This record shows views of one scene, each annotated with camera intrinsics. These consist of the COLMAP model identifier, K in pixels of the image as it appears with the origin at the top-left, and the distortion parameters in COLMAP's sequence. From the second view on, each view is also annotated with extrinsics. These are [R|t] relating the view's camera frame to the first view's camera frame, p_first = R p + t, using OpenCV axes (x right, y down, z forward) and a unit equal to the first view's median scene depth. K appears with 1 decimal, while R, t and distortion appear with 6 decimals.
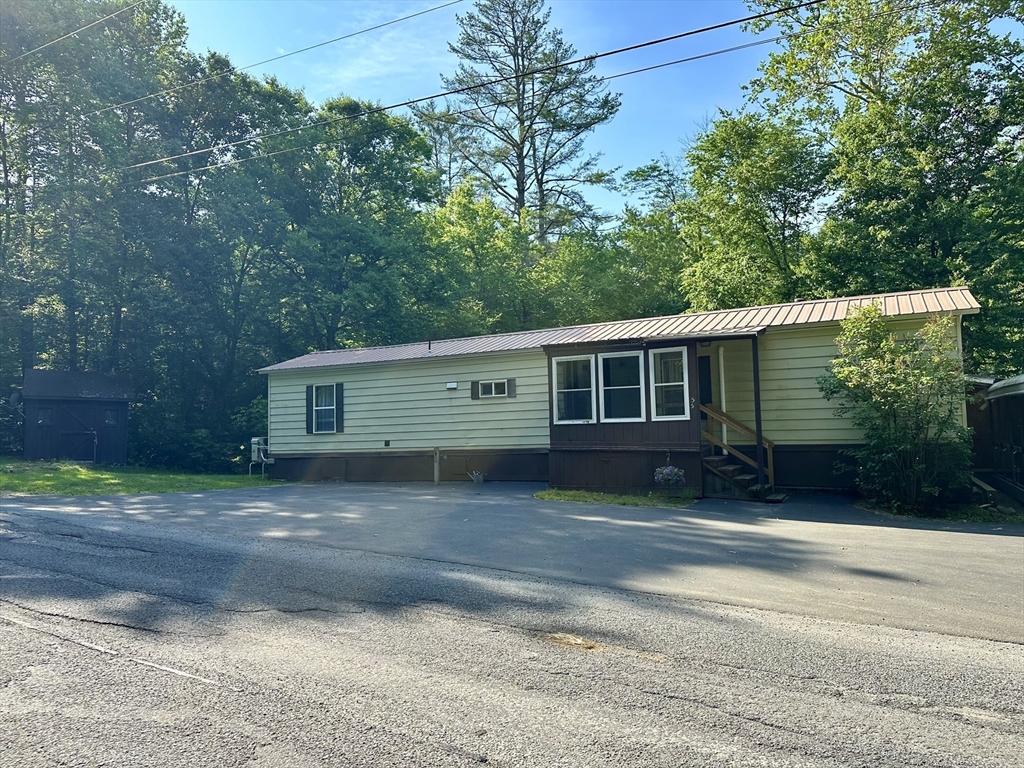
lens RADIAL K [[726.5, 0, 496.3], [0, 726.5, 381.9], [0, 0, 1]] dist [0.103681, -0.001698]
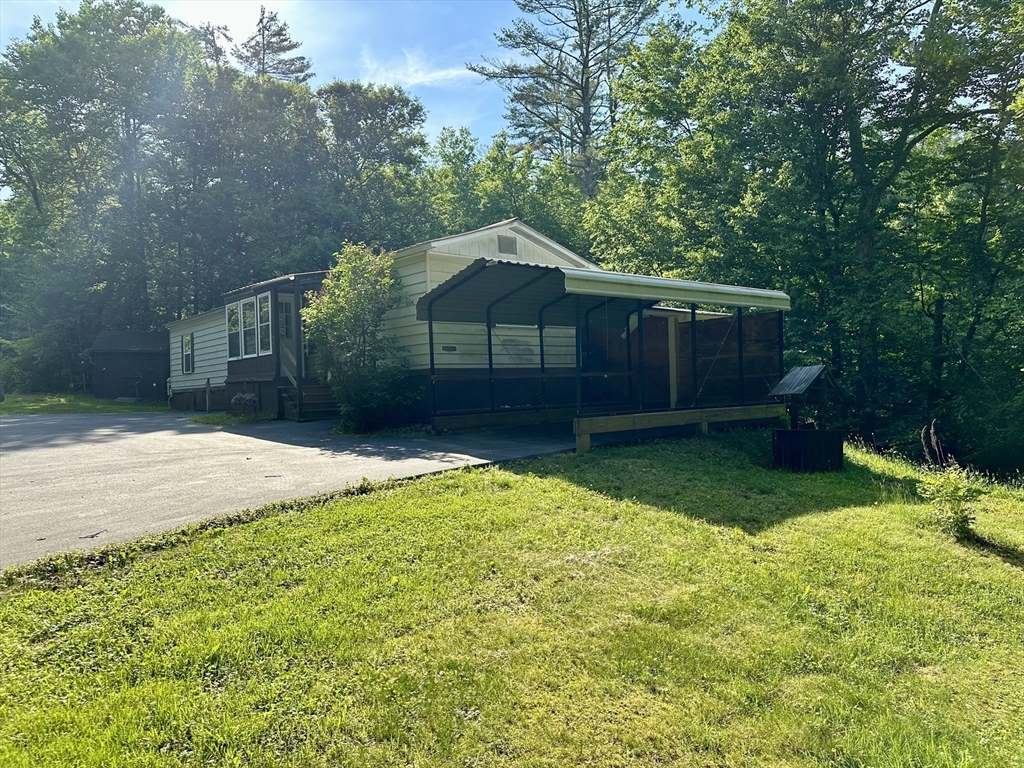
lens RADIAL K [[721.0, 0, 514.0], [0, 721.0, 380.8], [0, 0, 1]] dist [0.058782, -0.005334]
pose [[0.932399, -0.012108, -0.361229, 0.749999], [0.037117, 0.997362, 0.062376, 0.025817], [0.359521, -0.071567, 0.930389, 0.035763]]
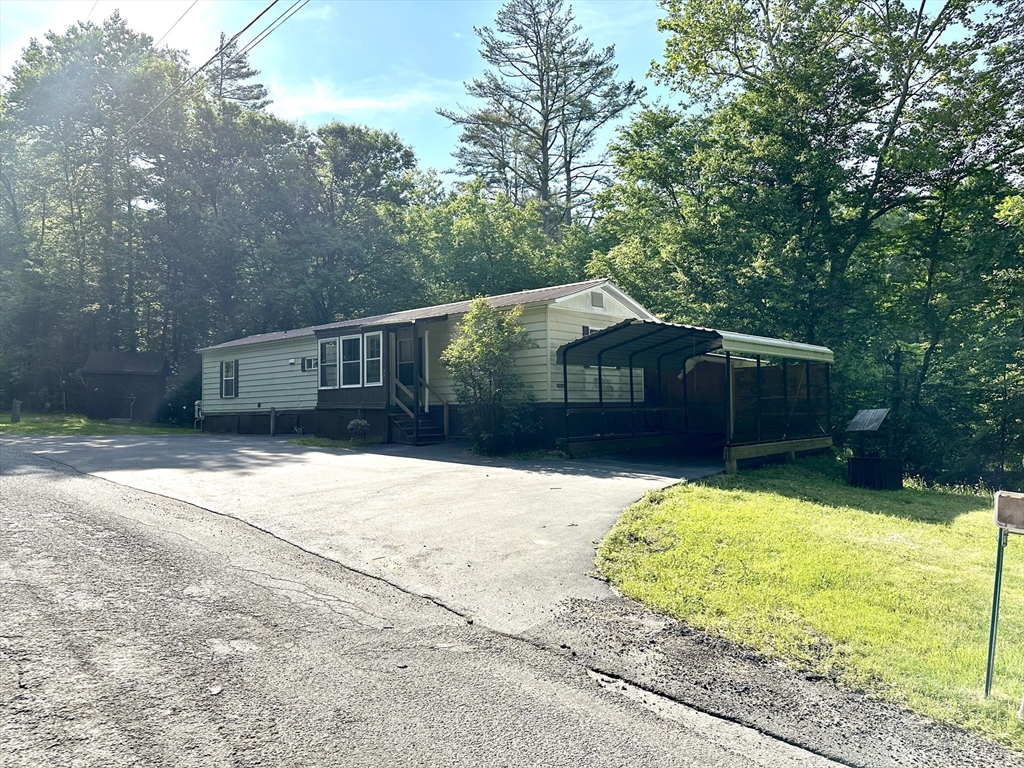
lens RADIAL K [[718.9, 0, 501.9], [0, 718.9, 379.4], [0, 0, 1]] dist [0.063918, -0.002279]
pose [[0.971648, -0.002007, -0.236424, 0.565423], [0.009530, 0.999484, 0.030683, 0.001617], [0.236240, -0.032066, 0.971165, -0.162445]]
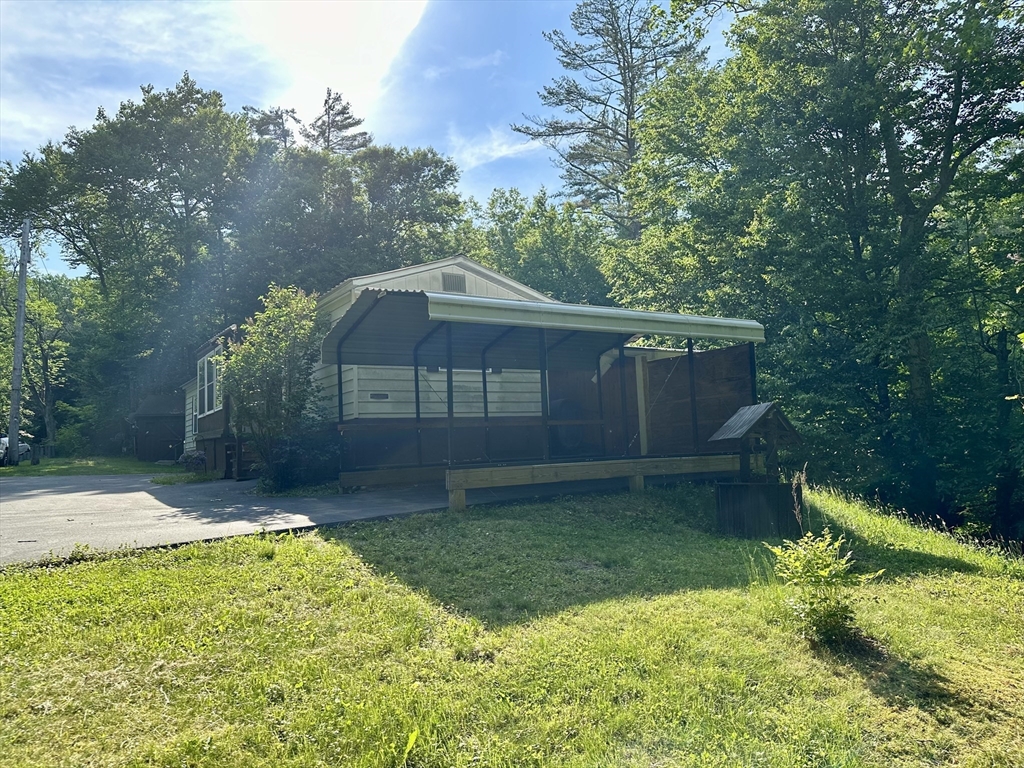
lens RADIAL K [[710.1, 0, 512.0], [0, 710.1, 384.0], [0, 0, 1]] dist [0.149686, -0.180470]
pose [[0.877803, -0.063195, -0.474834, 0.840552], [0.059032, 0.997975, -0.023690, 0.047335], [0.475370, -0.007236, 0.879756, 0.174591]]
